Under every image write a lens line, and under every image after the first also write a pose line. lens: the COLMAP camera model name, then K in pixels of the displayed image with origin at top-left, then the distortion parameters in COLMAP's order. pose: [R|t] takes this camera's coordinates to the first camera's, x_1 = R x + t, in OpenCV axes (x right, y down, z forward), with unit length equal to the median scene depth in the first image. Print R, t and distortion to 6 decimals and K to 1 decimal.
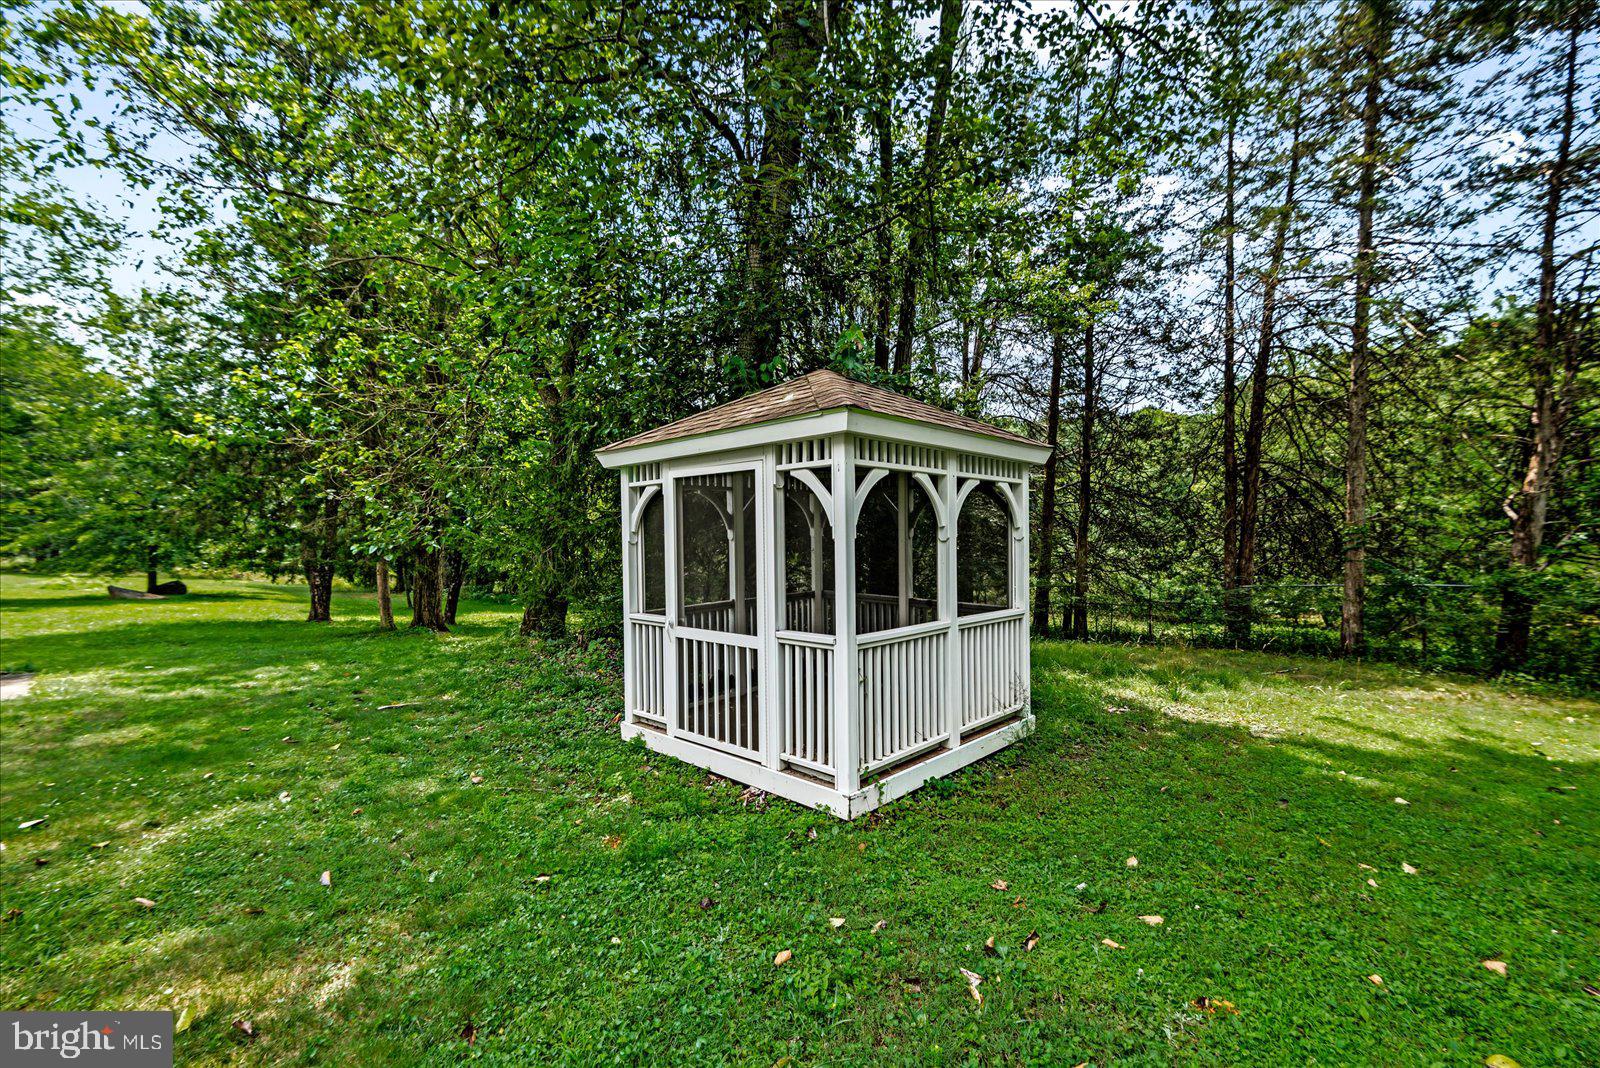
lens RADIAL K [[699.7, 0, 790.0], [0, 699.7, 557.7], [0, 0, 1]] dist [0.001335, -0.014804]
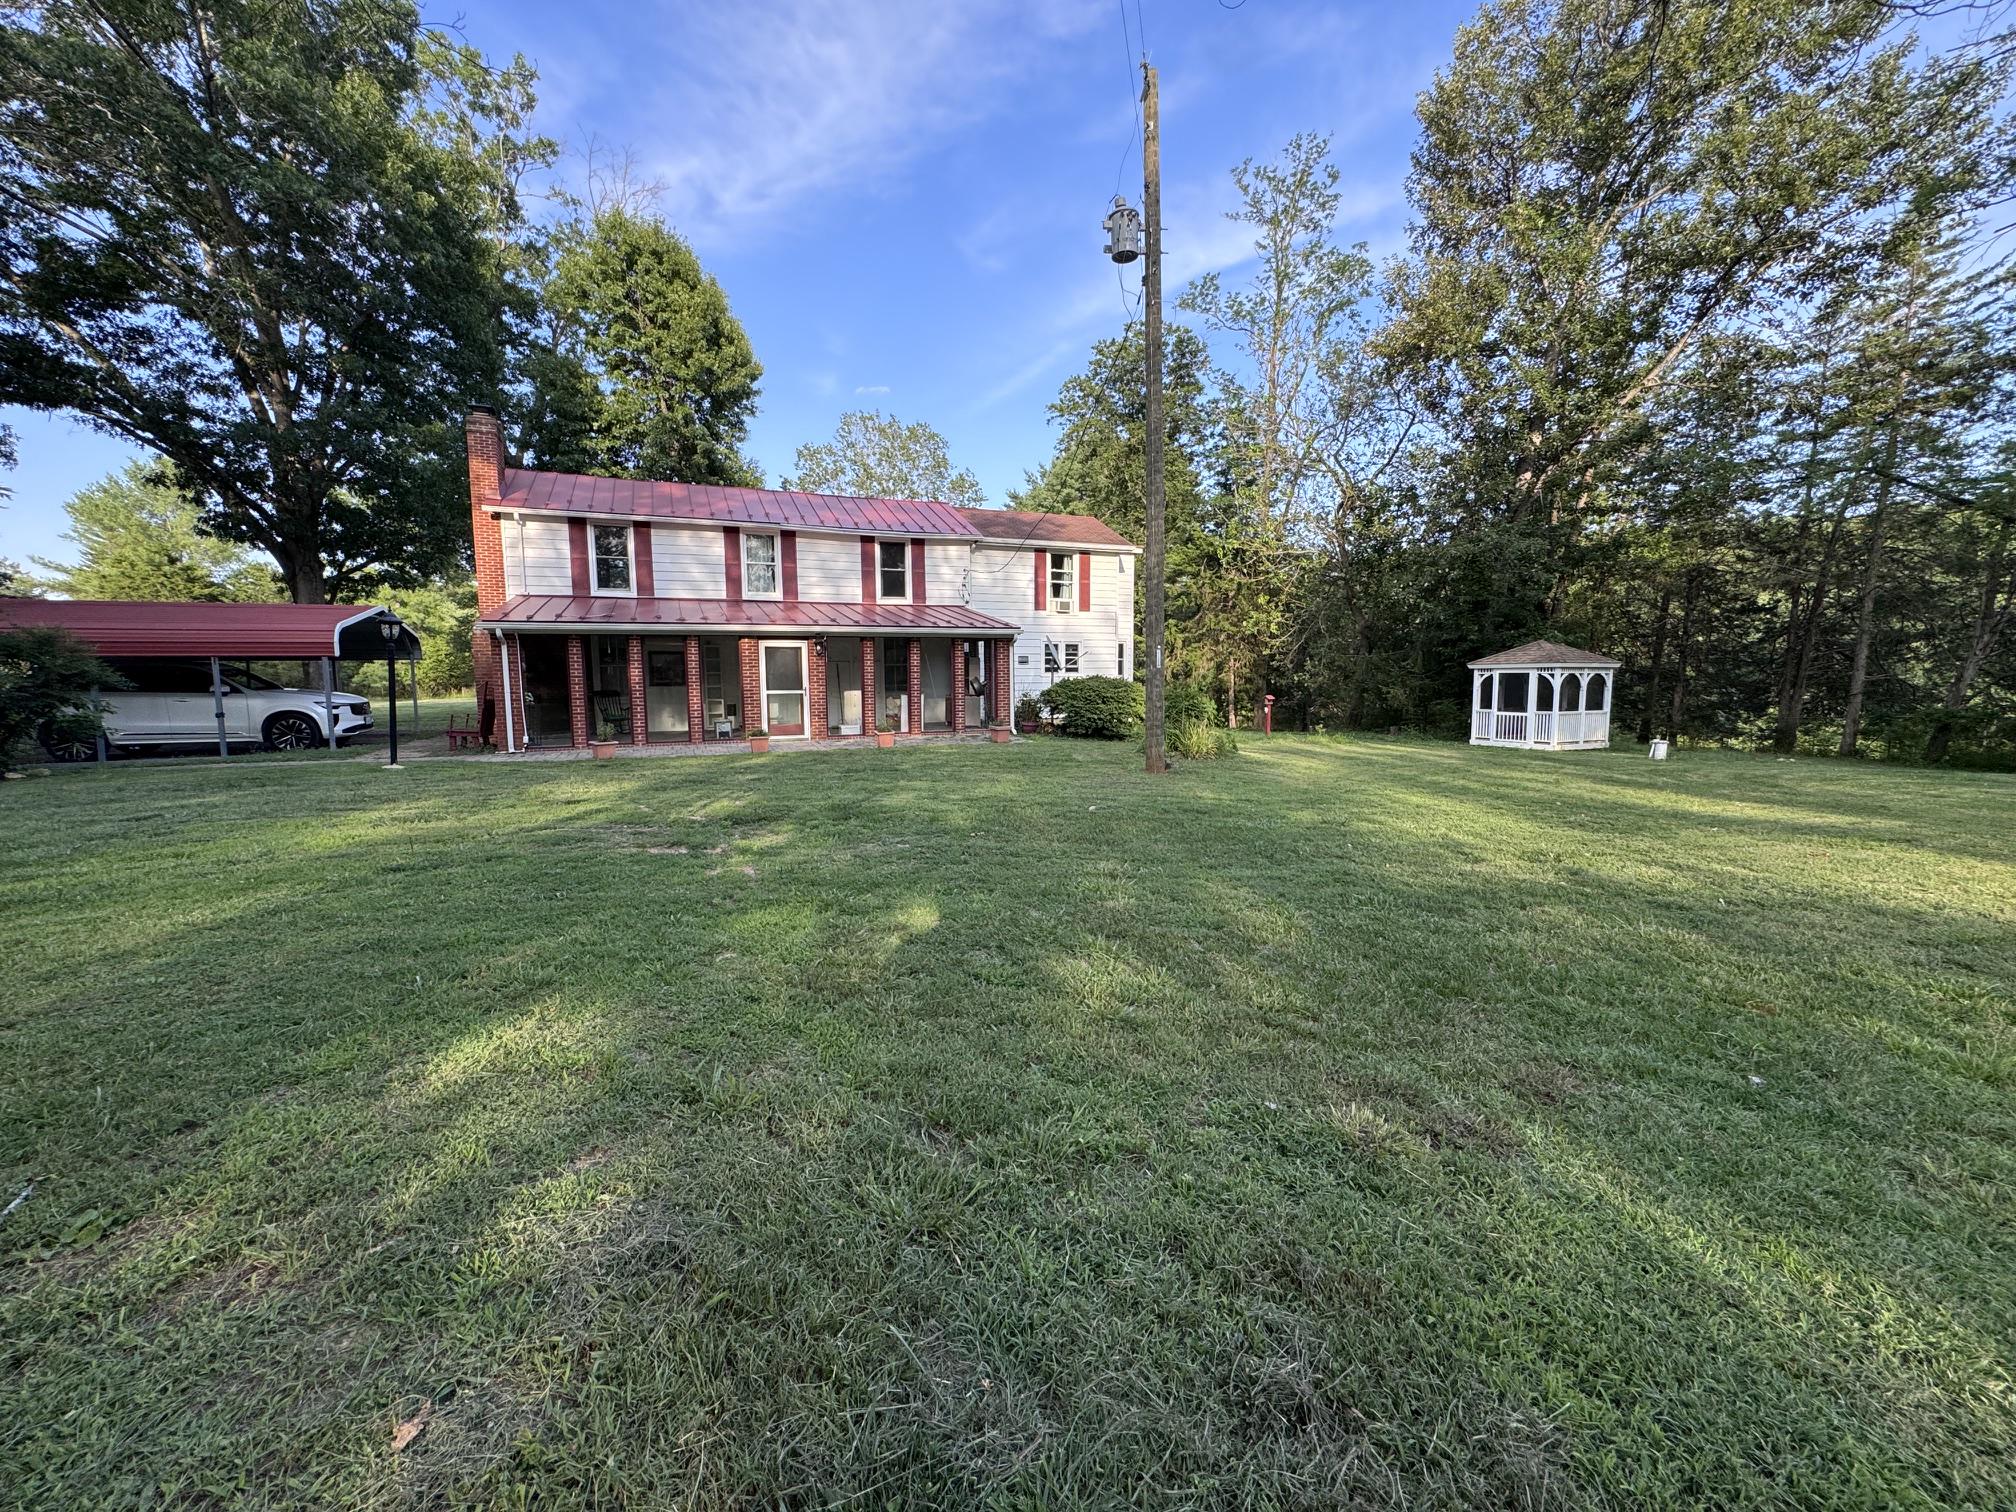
lens RADIAL K [[778.2, 0, 1016.9], [0, 778.2, 752.4], [0, 0, 1]] dist [0.000974, 0.000146]
pose [[0.927438, 0.040380, -0.371790, -1.013104], [-0.006279, 0.995695, 0.092480, -0.056543], [0.373923, -0.083435, 0.923699, -3.965700]]
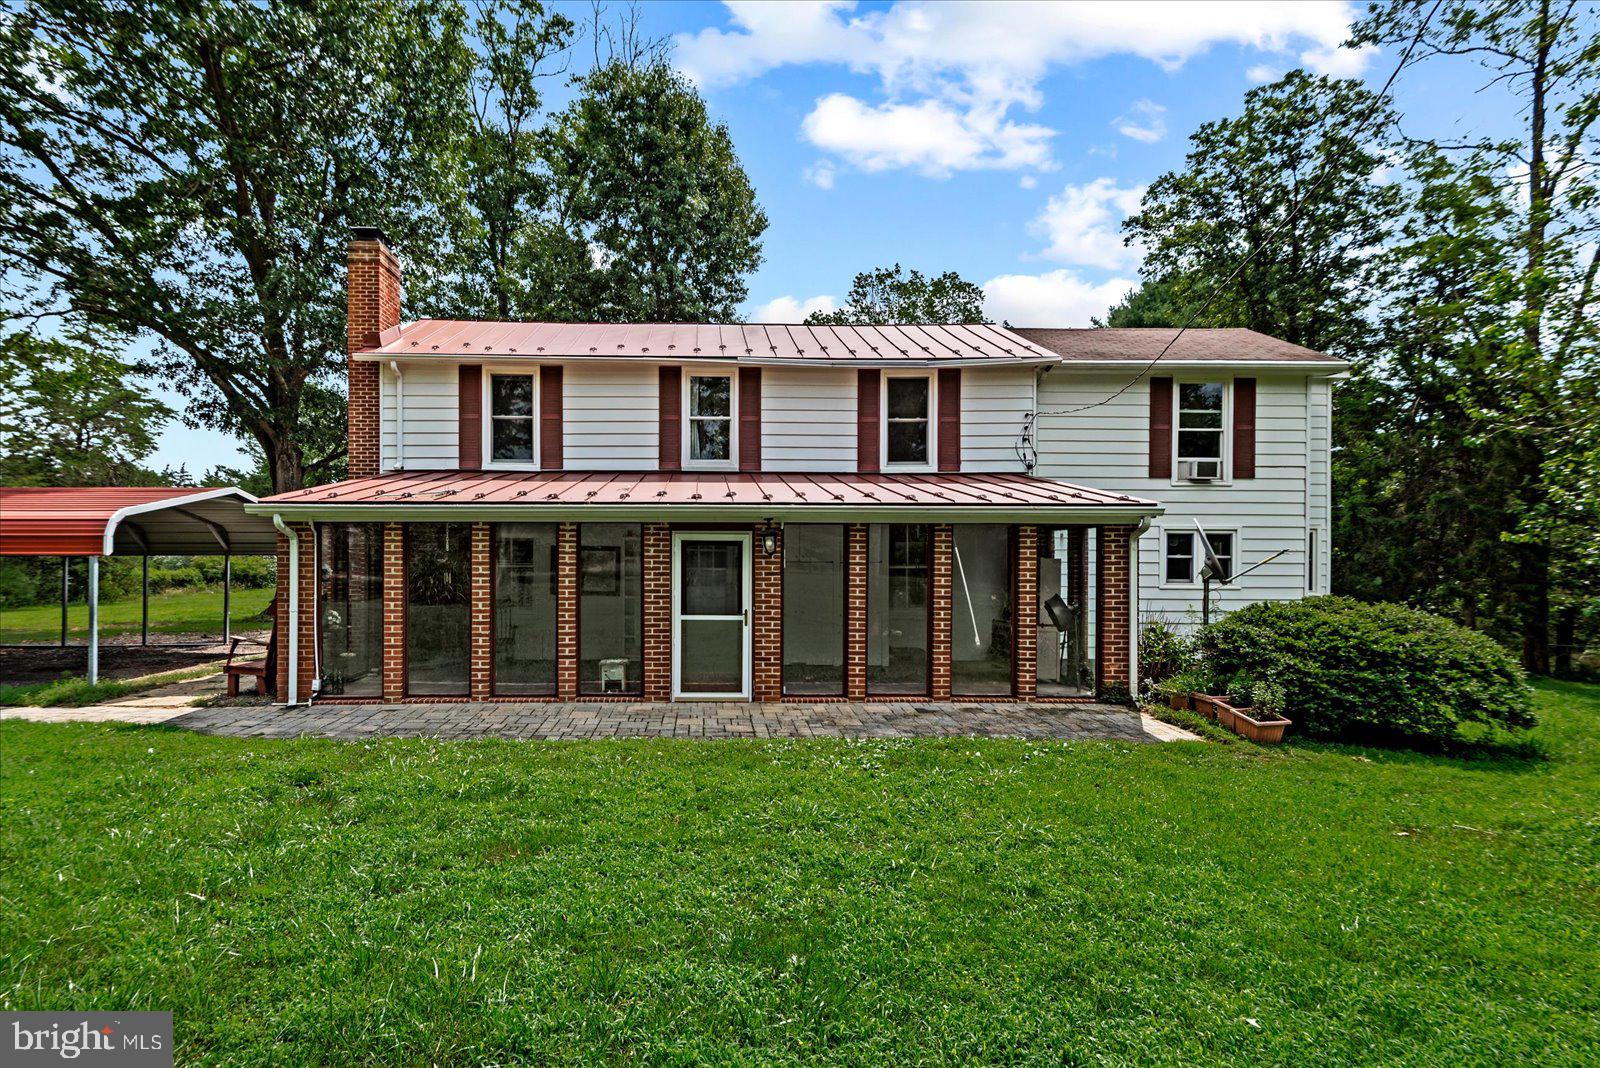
lens RADIAL K [[796.7, 0, 725.6], [0, 796.7, 561.7], [0, 0, 1]] dist [0.020709, -0.022809]
pose [[0.721357, 0.011936, -0.692460, -1.768057], [-0.021923, 0.999744, -0.005605, -0.127503], [0.692216, 0.019224, 0.721434, -2.681212]]
